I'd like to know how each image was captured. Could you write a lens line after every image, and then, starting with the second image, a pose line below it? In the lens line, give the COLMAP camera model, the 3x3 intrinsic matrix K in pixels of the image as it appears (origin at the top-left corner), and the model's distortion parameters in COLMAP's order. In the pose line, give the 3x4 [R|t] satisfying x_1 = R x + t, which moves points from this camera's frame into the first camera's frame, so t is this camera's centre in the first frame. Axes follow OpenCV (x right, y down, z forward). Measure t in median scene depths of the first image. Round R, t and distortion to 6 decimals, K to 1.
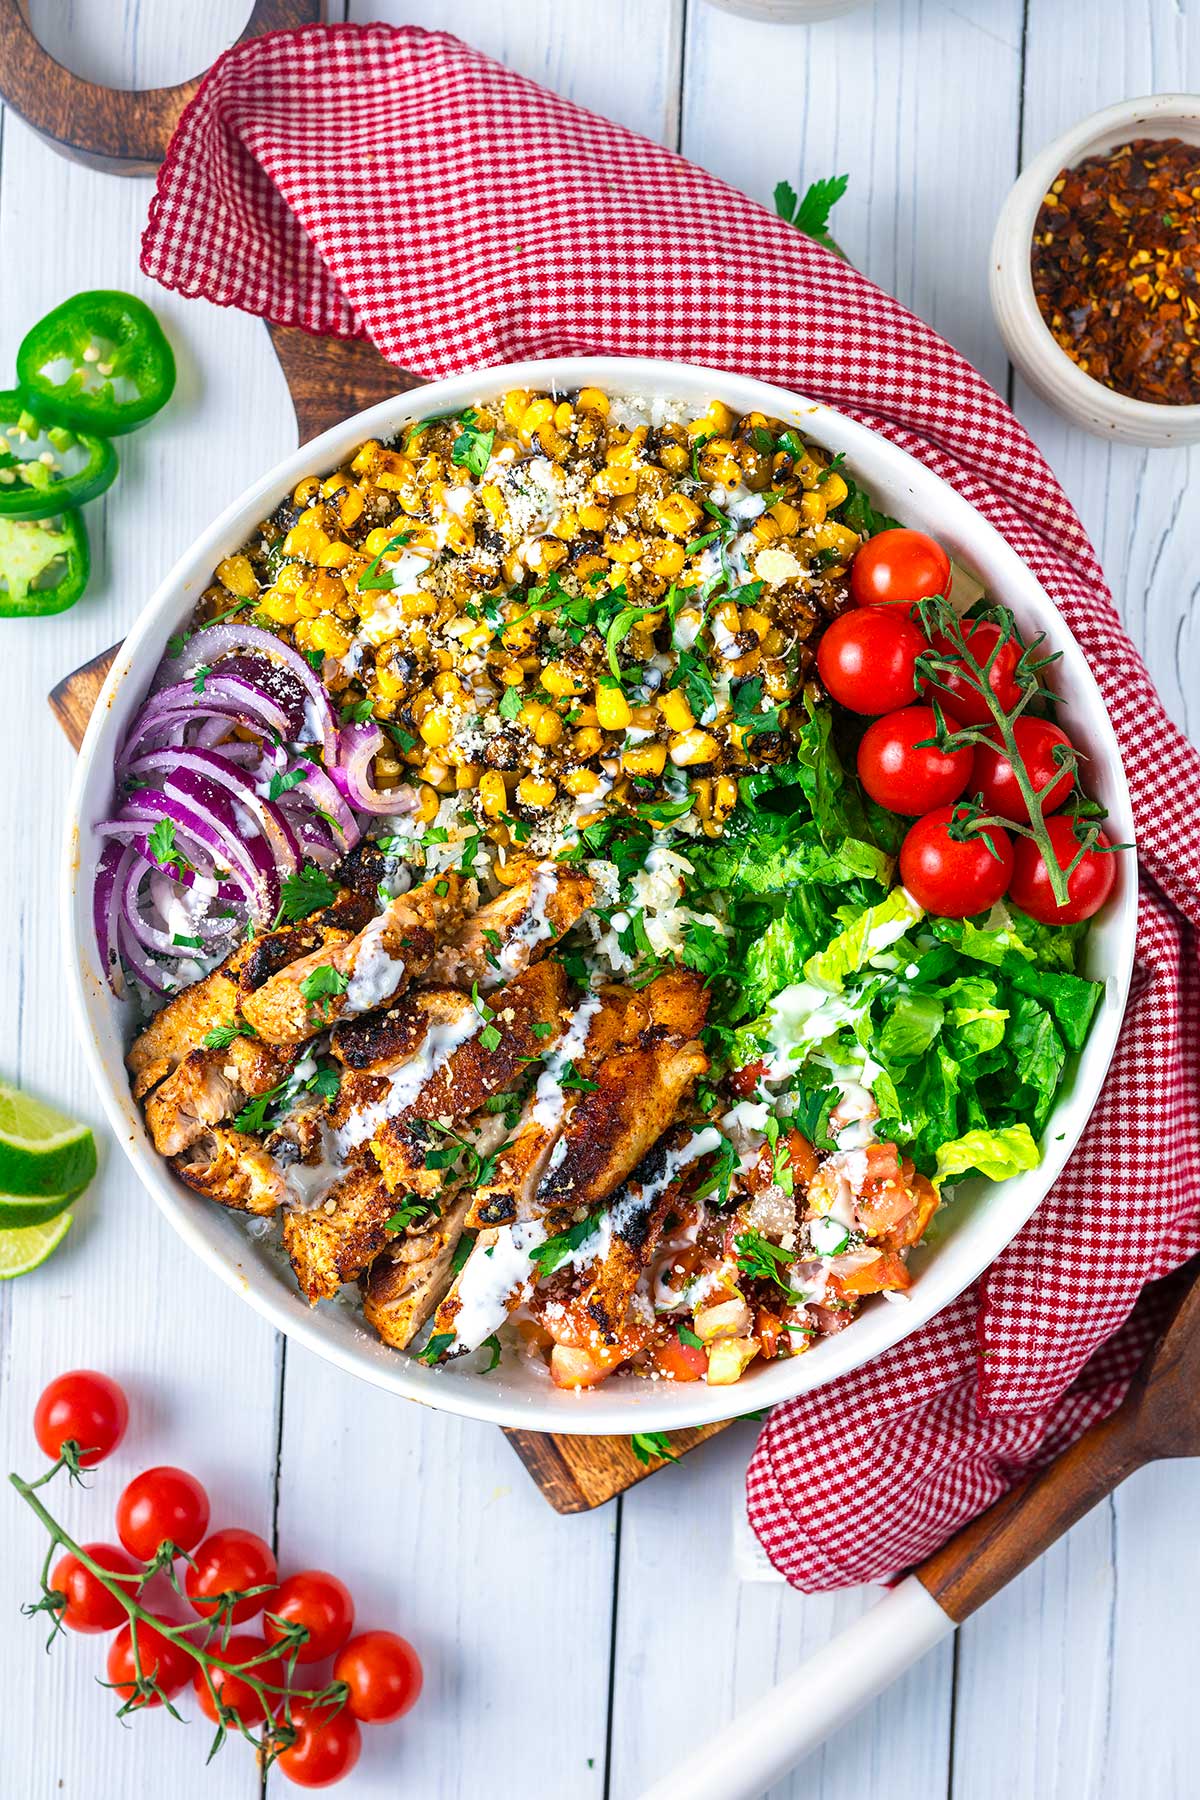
lens RADIAL K [[2673.6, 0, 600.0], [0, 2673.6, 900.0], [0, 0, 1]] dist [-0.006102, 0.015101]
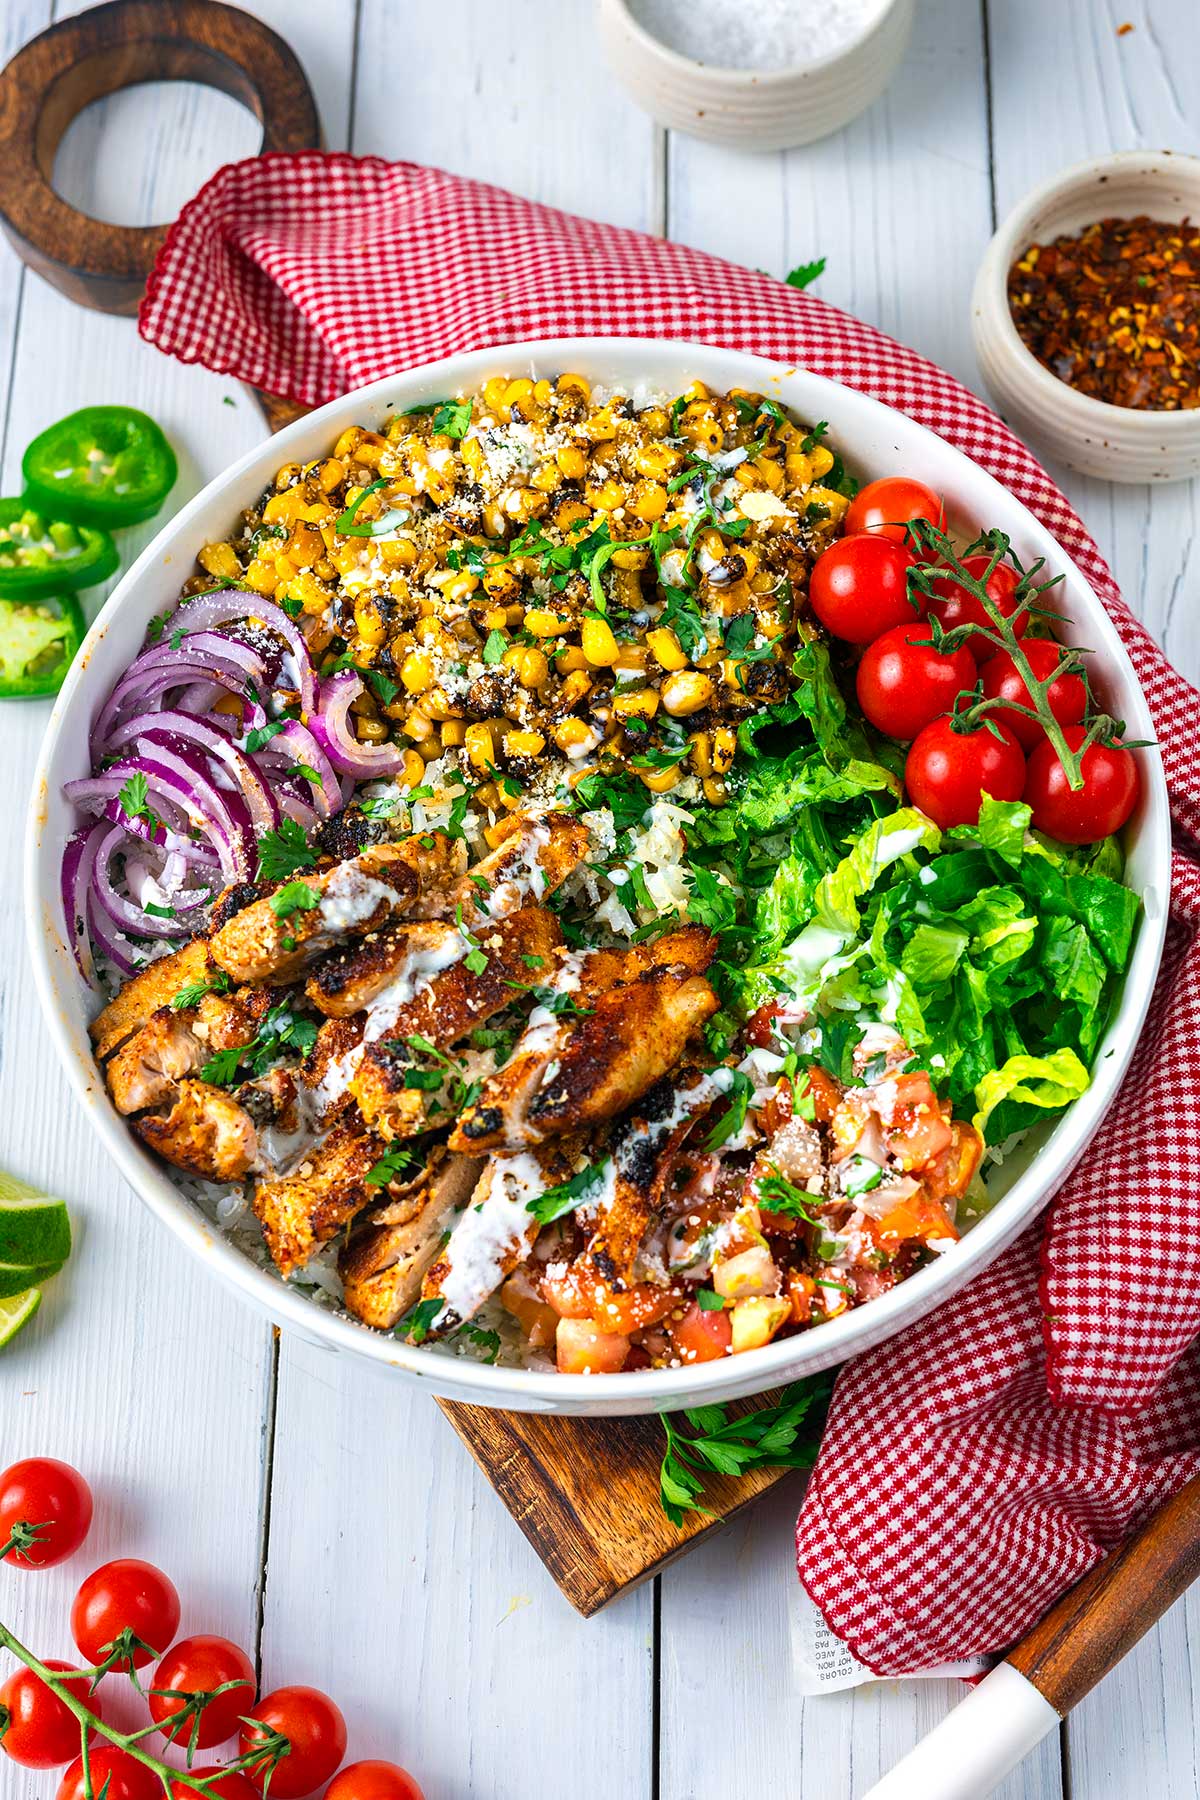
lens RADIAL K [[2673.6, 0, 600.0], [0, 2673.6, 900.0], [0, 0, 1]] dist [-0.006102, 0.015101]
pose [[0.997866, -0.048161, -0.044096, 0.042566], [0.029451, 0.934648, -0.354352, 0.352118], [0.058280, 0.352297, 0.934072, 0.127973]]
